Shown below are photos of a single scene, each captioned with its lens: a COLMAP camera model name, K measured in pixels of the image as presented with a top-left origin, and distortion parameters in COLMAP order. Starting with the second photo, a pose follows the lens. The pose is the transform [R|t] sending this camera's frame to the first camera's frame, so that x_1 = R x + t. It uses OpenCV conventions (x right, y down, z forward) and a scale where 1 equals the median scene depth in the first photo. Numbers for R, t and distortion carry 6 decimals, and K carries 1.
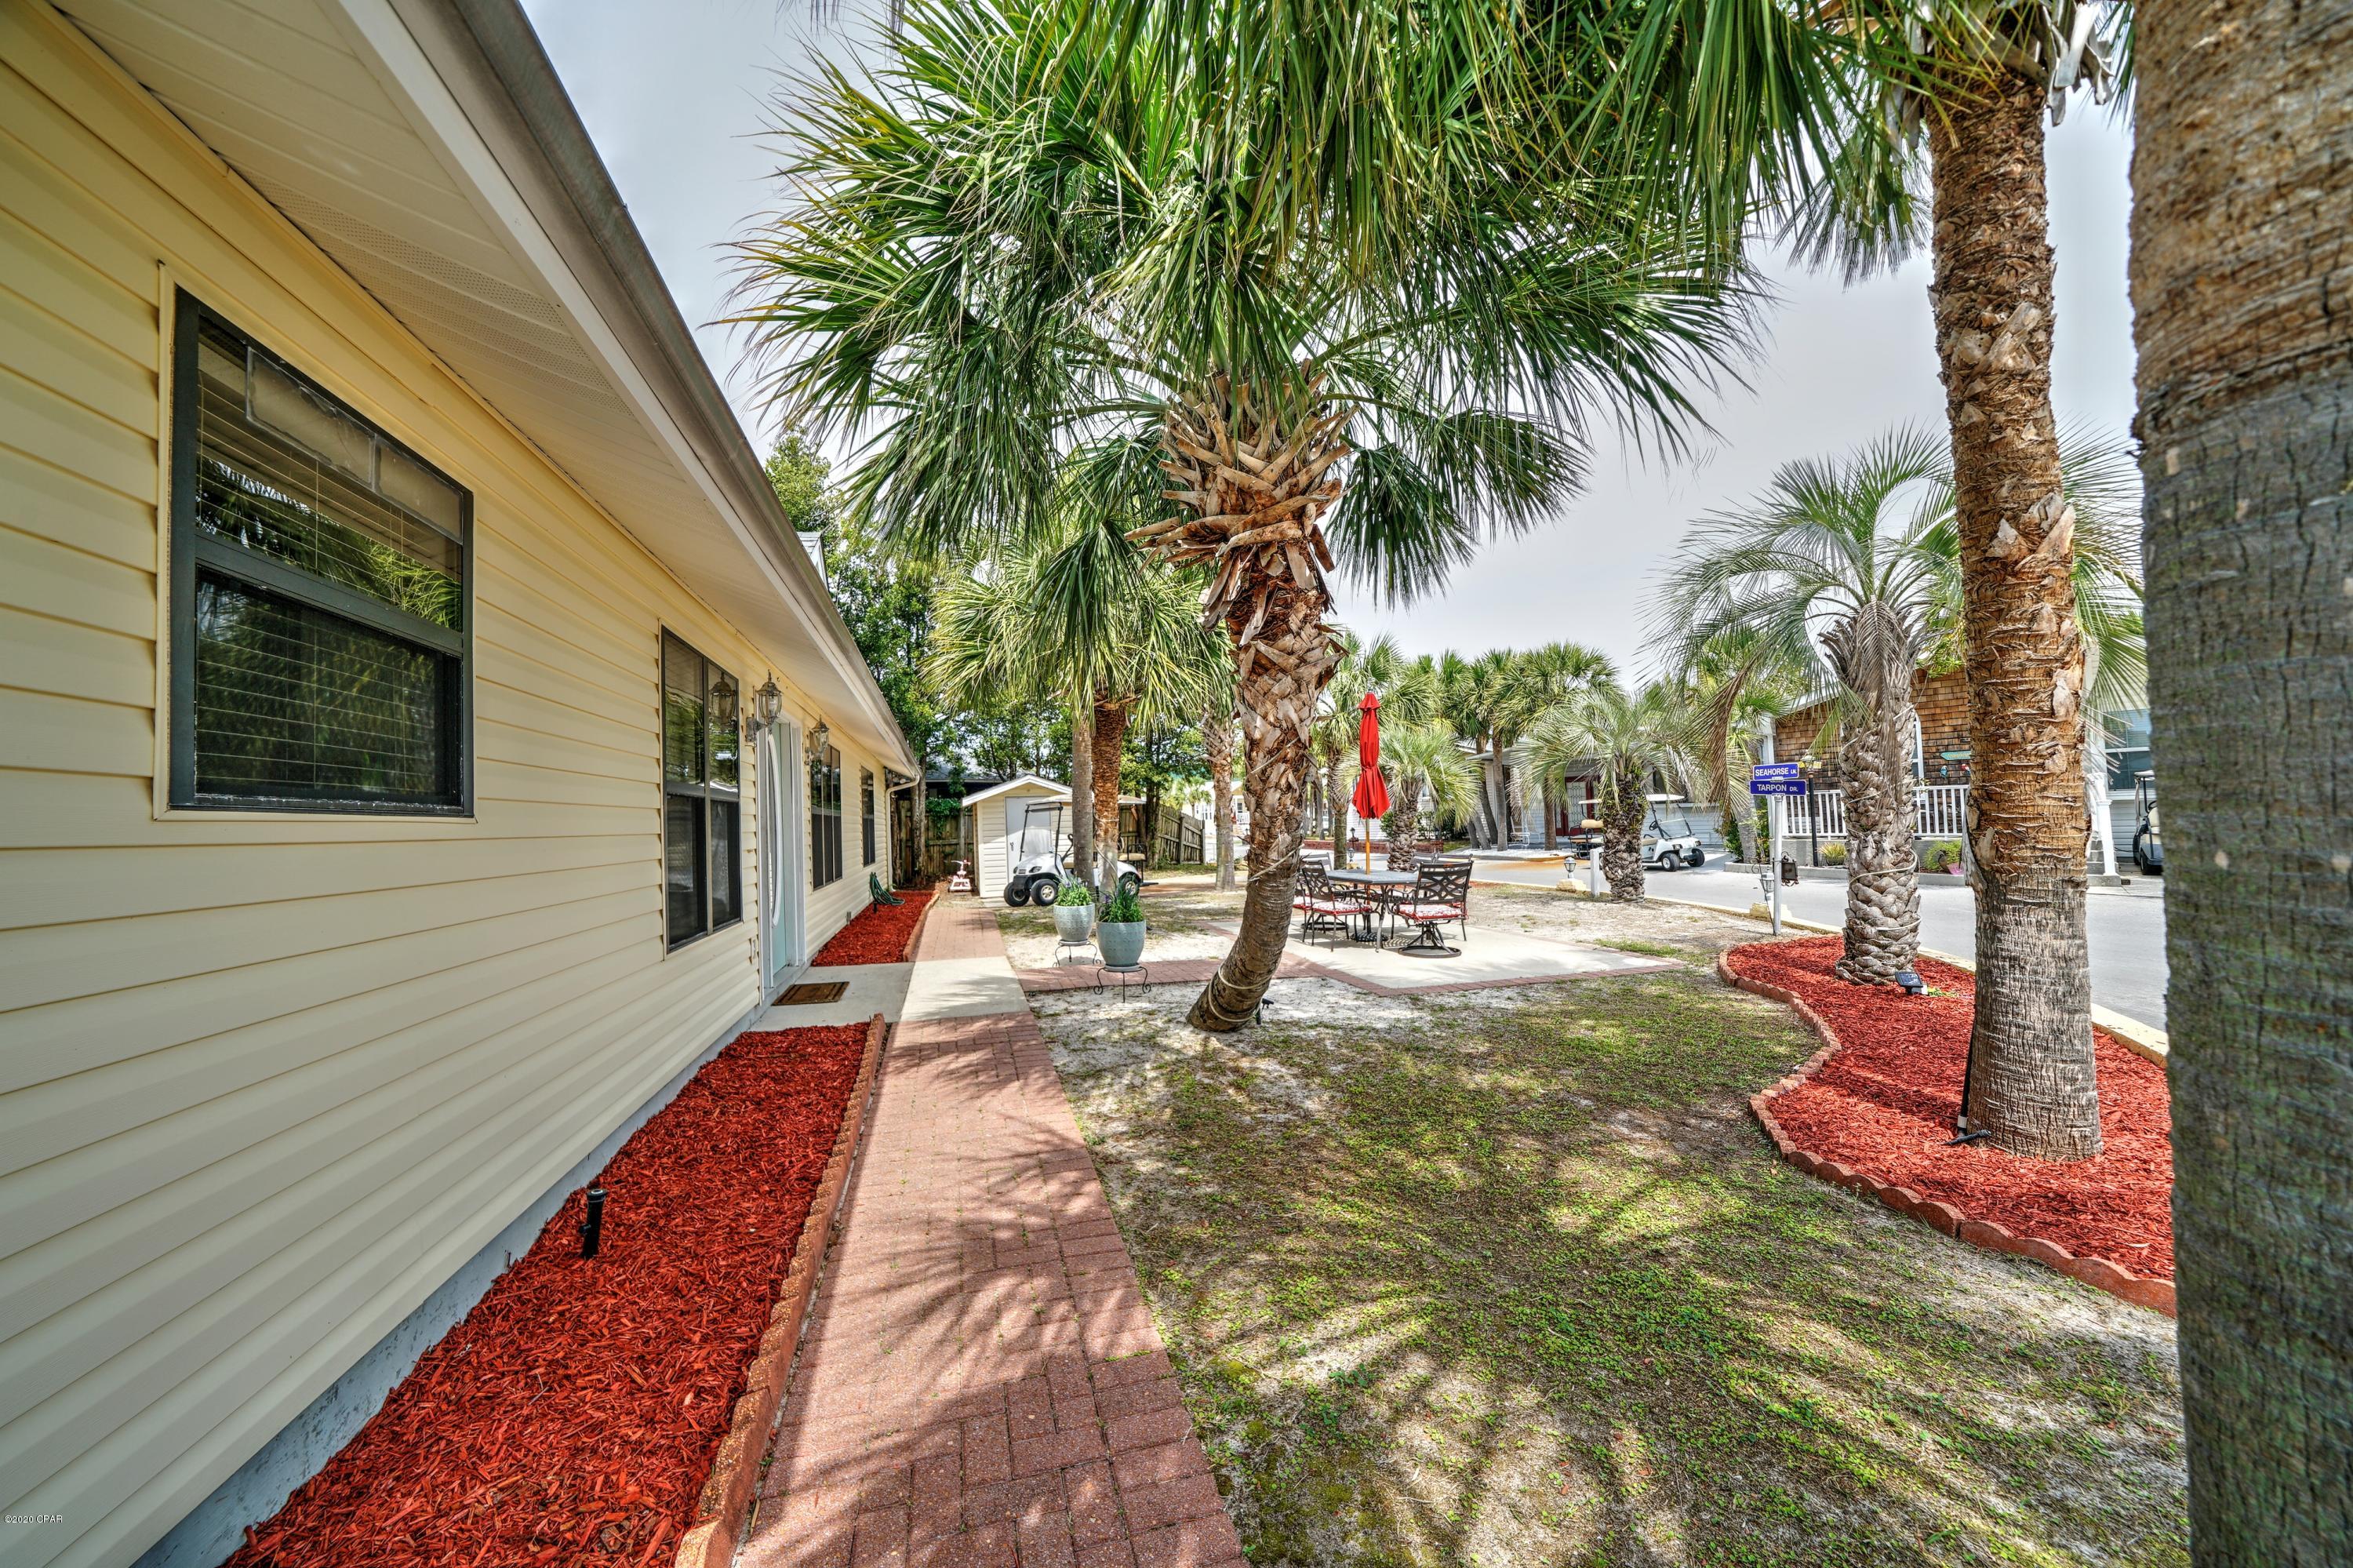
lens RADIAL K [[817.7, 0, 1149.6], [0, 817.7, 795.0], [0, 0, 1]] dist [-0.024890, 0.002675]
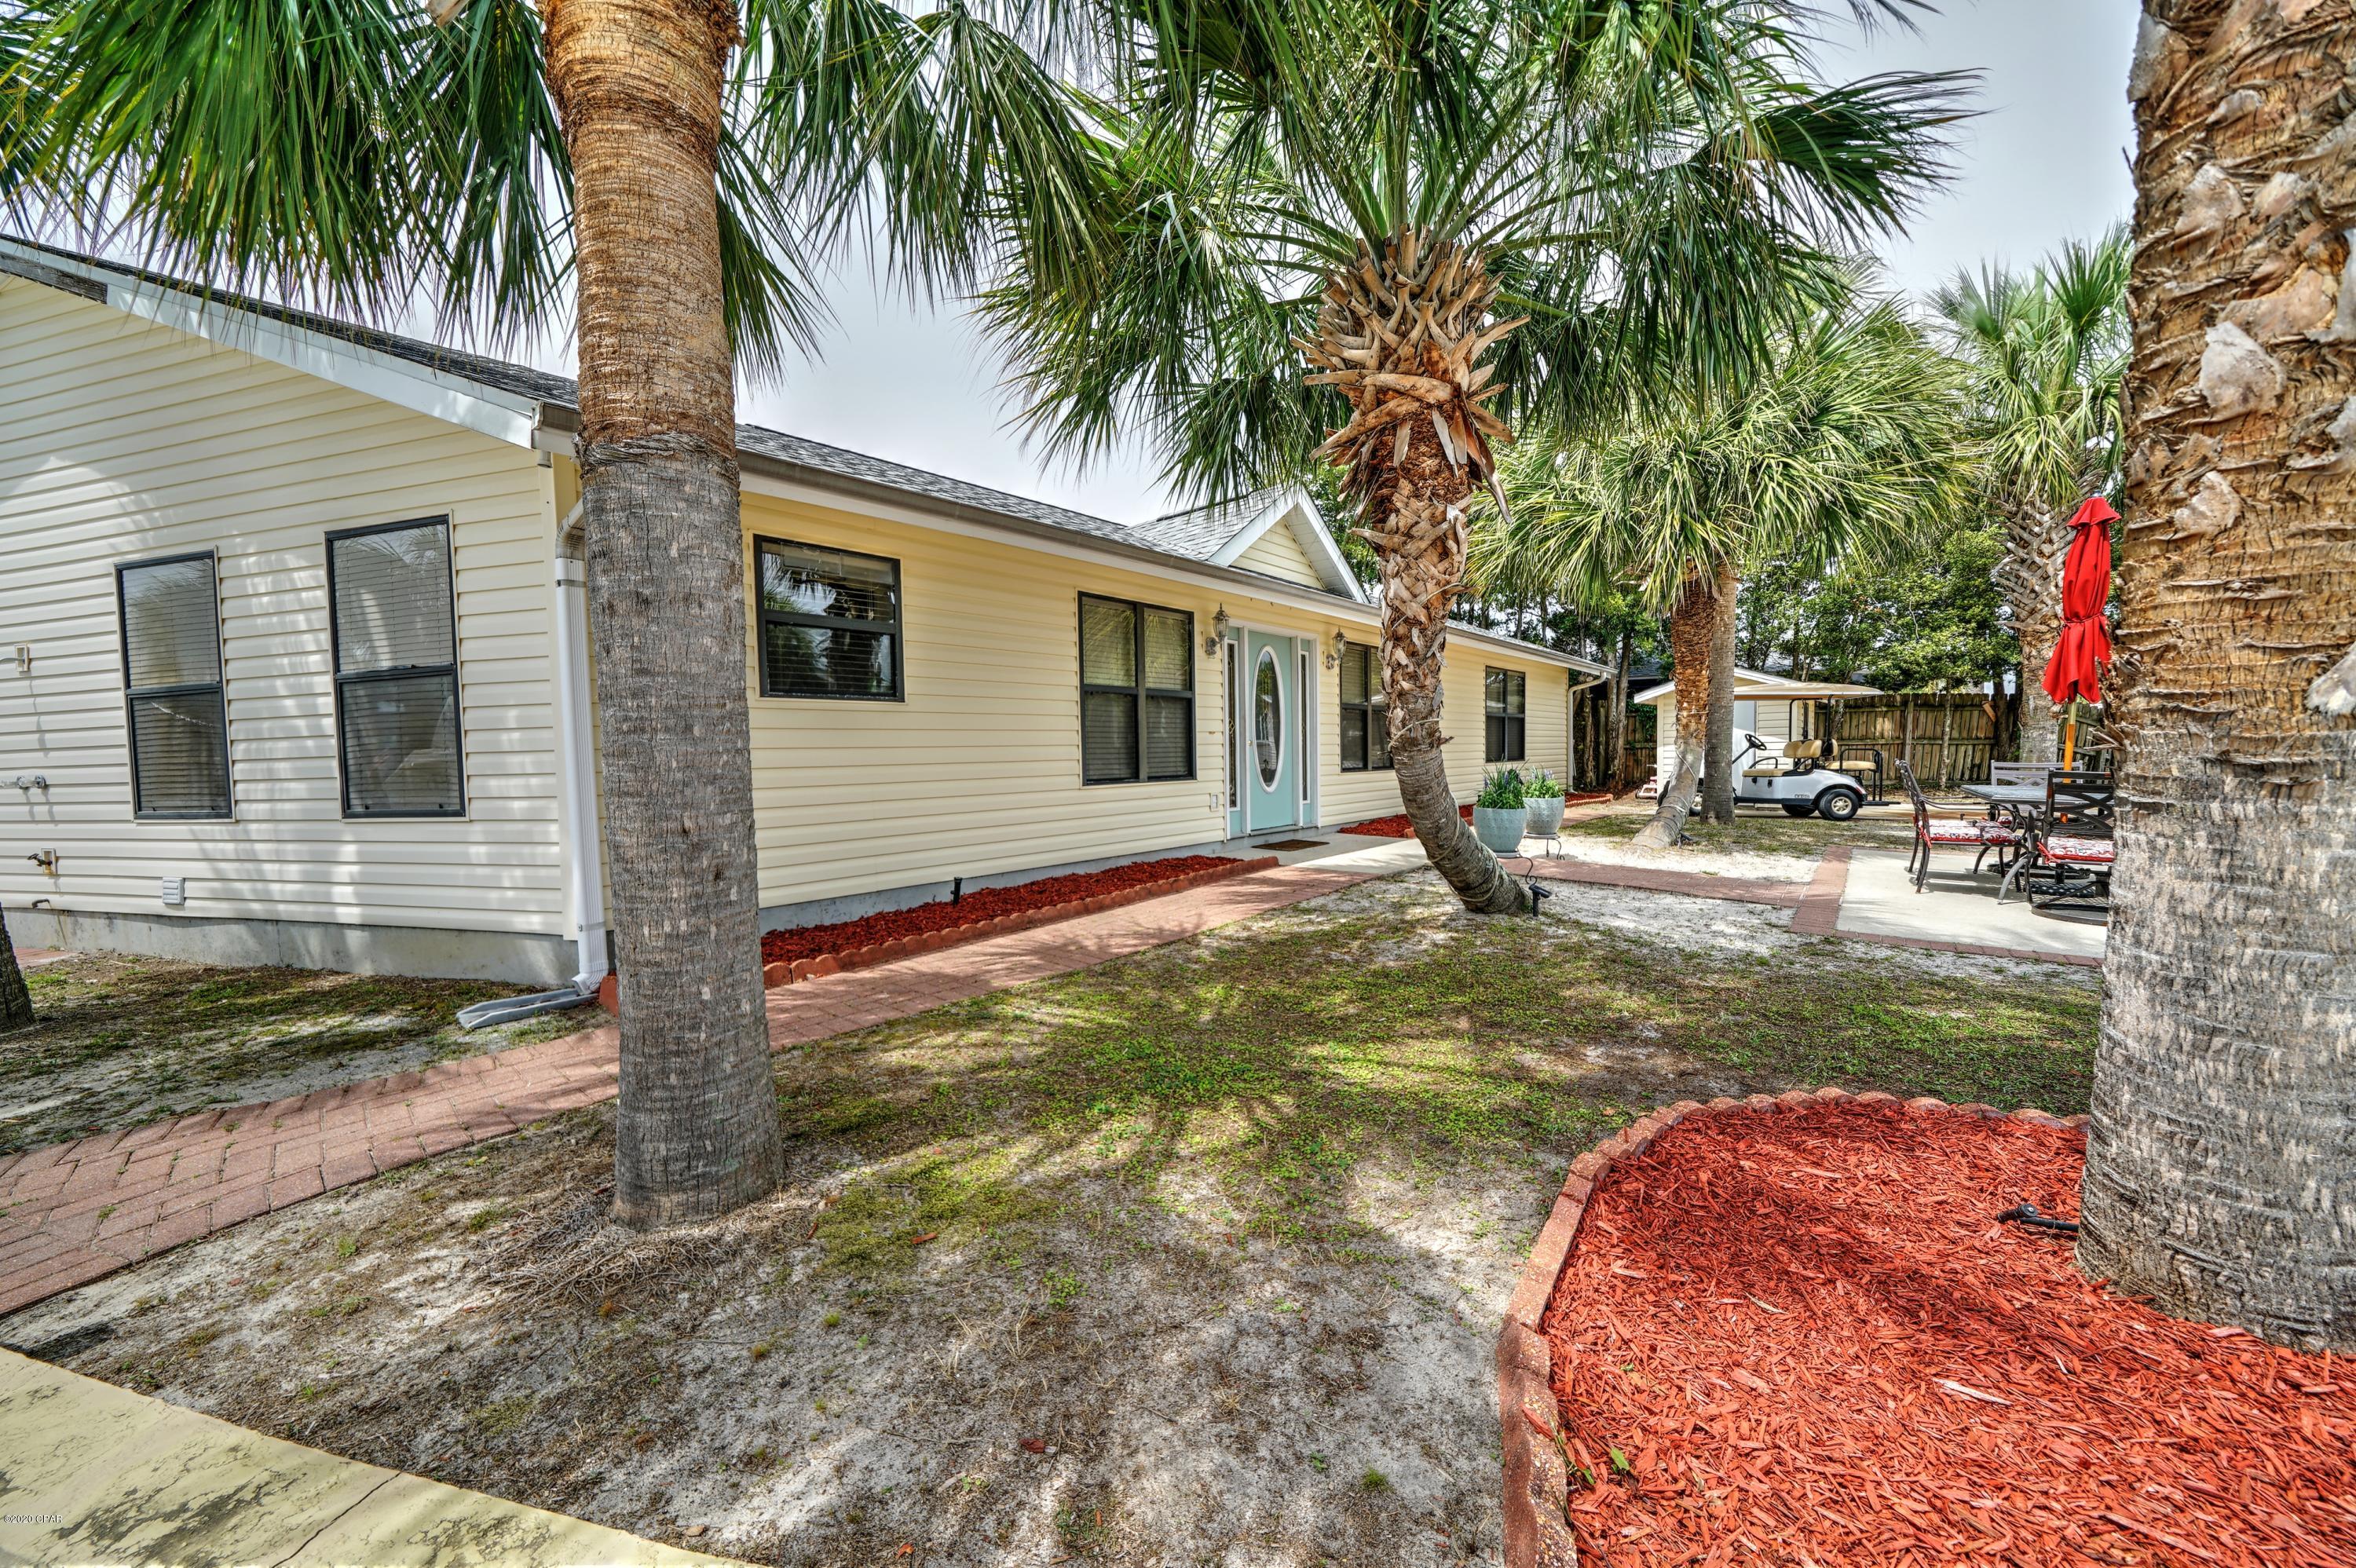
lens RADIAL K [[817.1, 0, 1153.0], [0, 817.1, 794.9], [0, 0, 1]] dist [-0.025283, 0.002566]
pose [[0.561150, 0.065636, -0.825108, 0.860644], [0.025967, 0.994964, 0.096808, 0.047882], [0.827307, -0.075749, 0.556620, 0.152281]]
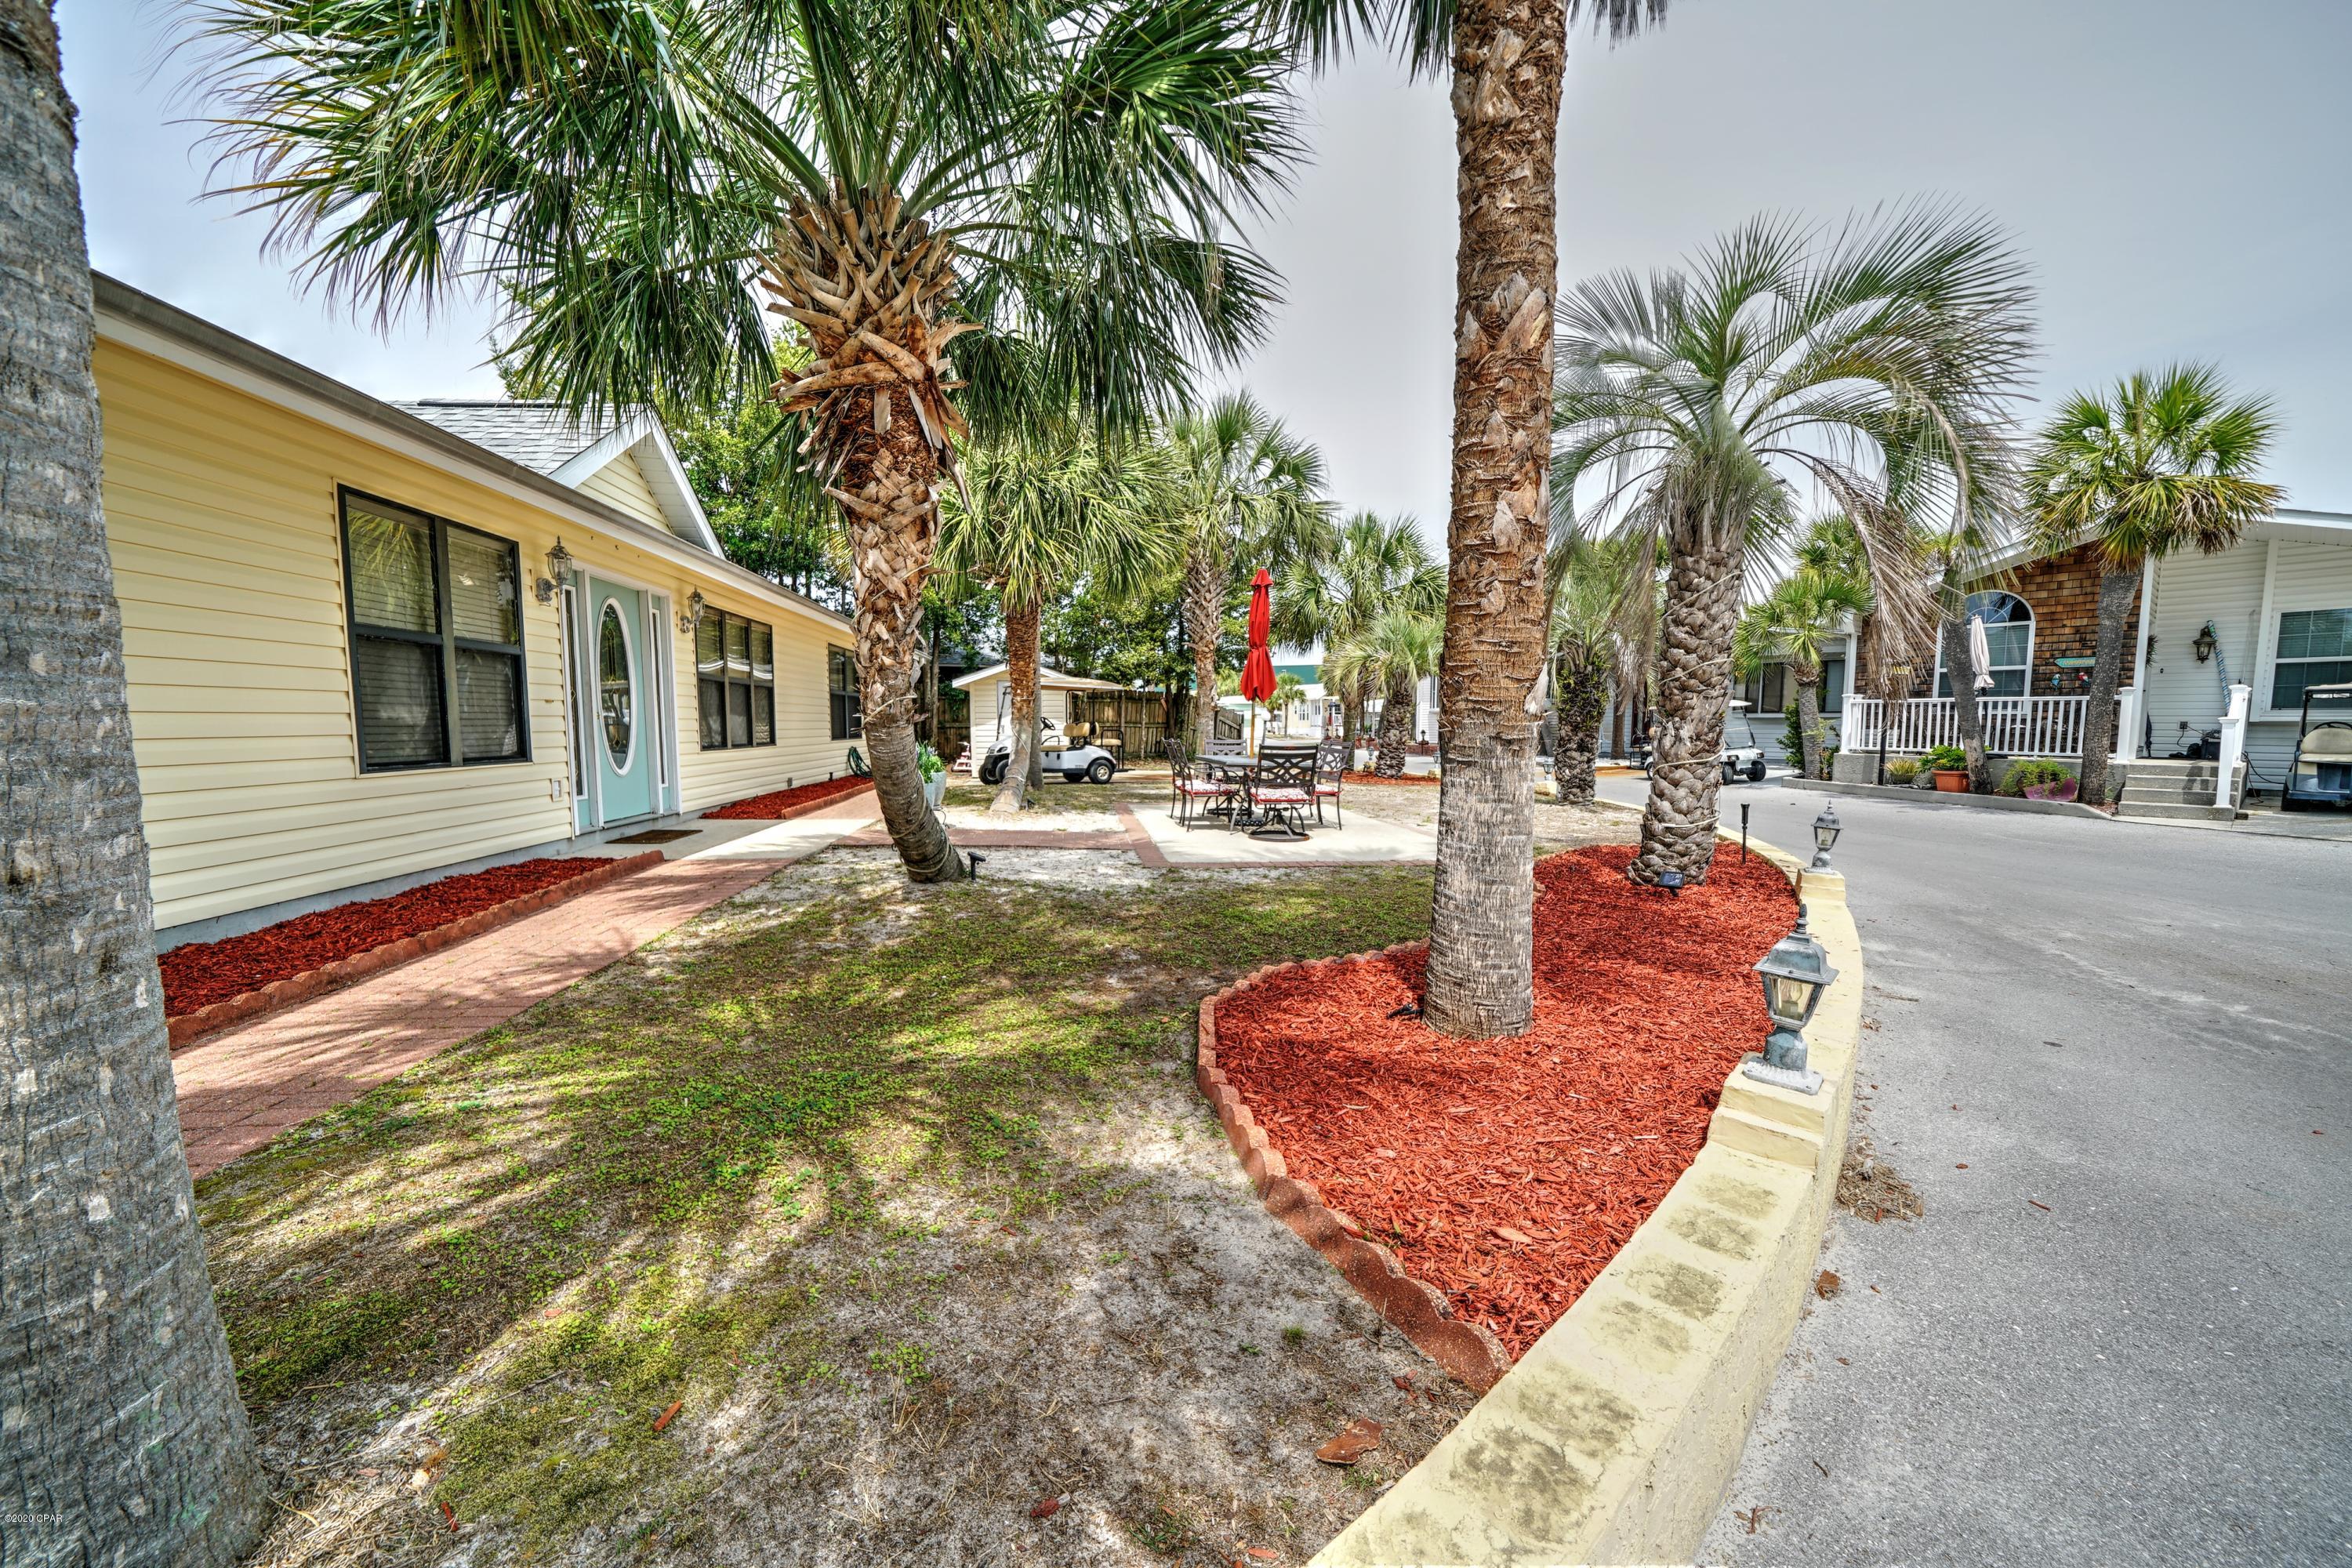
lens RADIAL K [[815.8, 0, 1151.0], [0, 815.8, 794.9], [0, 0, 1]] dist [-0.025283, 0.002566]
pose [[0.988644, 0.044022, -0.143686, 0.658663], [-0.026242, 0.992014, 0.123370, 0.050669], [0.147970, -0.118198, 0.981903, 0.034362]]
